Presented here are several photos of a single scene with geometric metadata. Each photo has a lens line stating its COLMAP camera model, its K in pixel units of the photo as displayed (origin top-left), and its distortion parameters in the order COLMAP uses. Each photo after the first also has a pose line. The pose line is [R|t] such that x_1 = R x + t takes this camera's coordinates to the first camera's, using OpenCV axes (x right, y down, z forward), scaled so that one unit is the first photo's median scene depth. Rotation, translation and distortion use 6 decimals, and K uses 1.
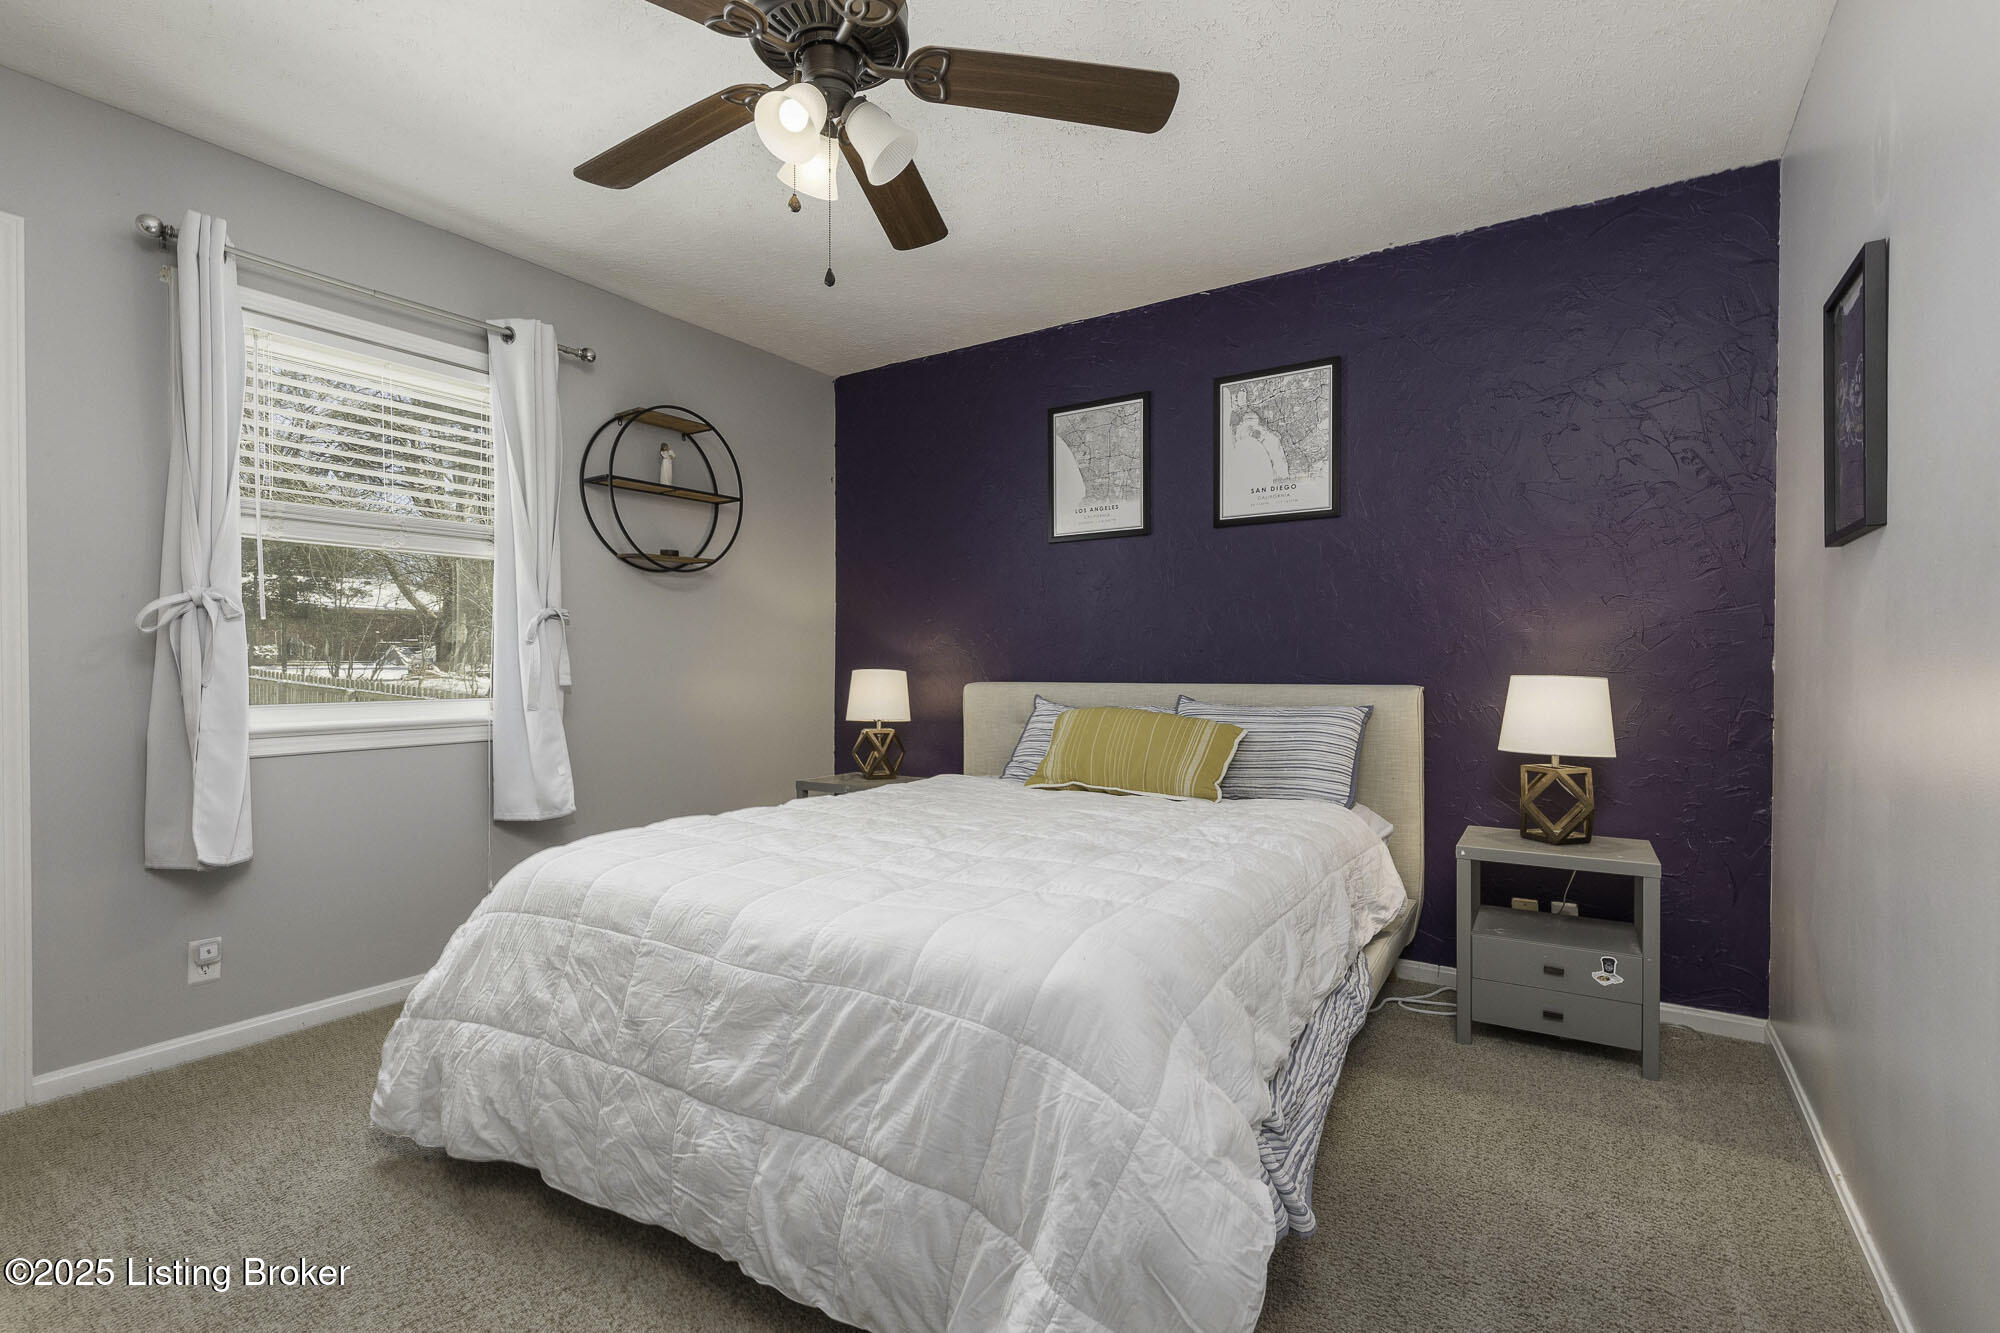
lens RADIAL K [[970.1, 0, 994.4], [0, 970.1, 643.9], [0, 0, 1]] dist [0.002115, 0.000146]
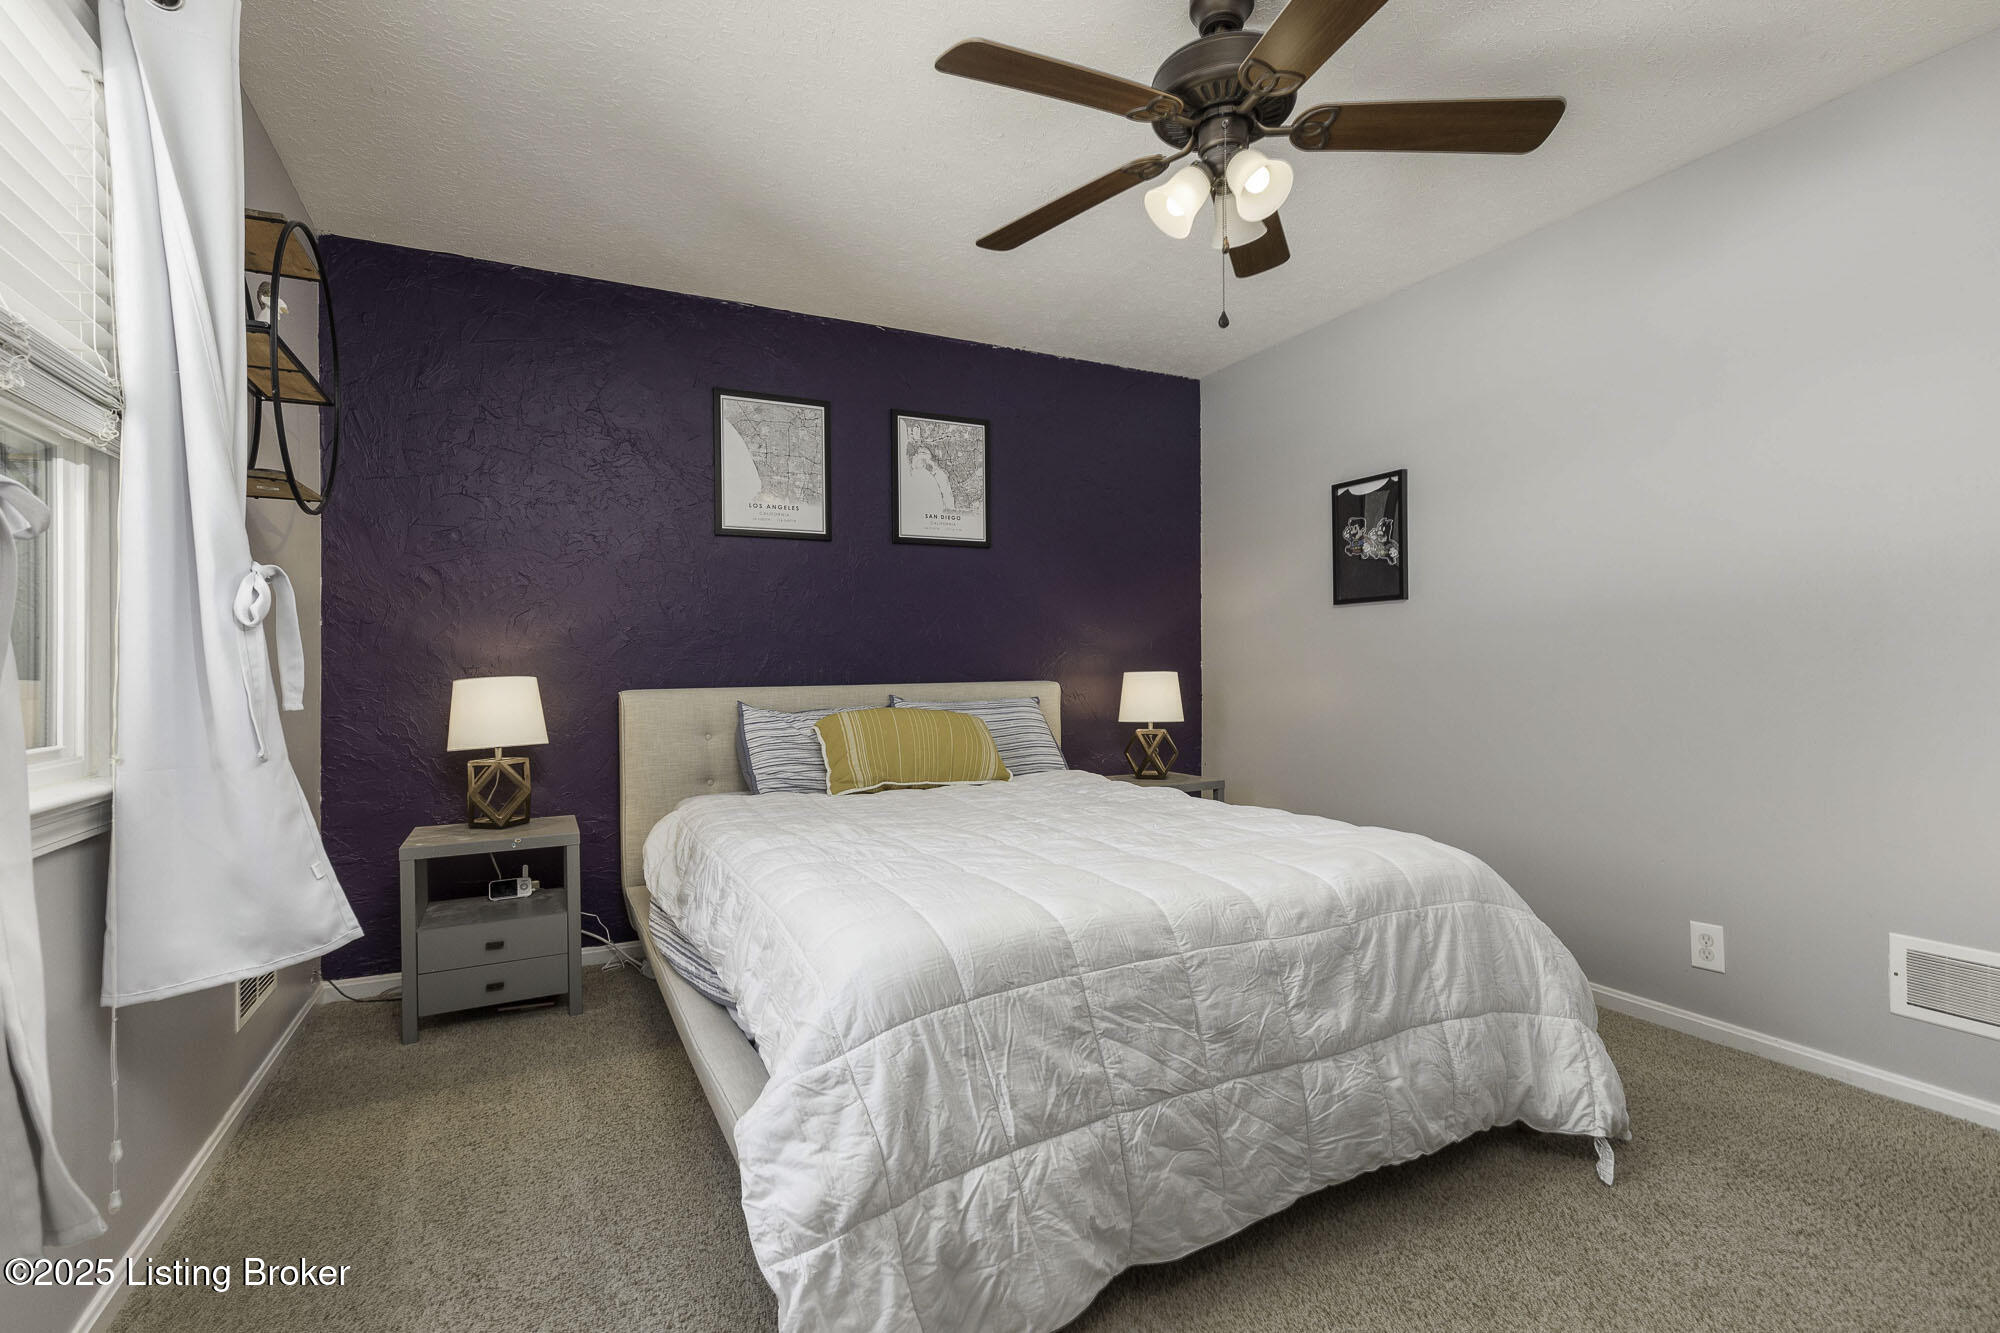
lens RADIAL K [[902.0, 0, 1000.0], [0, 902.0, 666.5], [0, 0, 1]] dist [0.011501, 0.000010]
pose [[0.486692, -0.007637, 0.873540, -0.663165], [-0.012437, 0.999800, 0.015669, 0.006944], [-0.873485, -0.018490, 0.486499, 0.399616]]
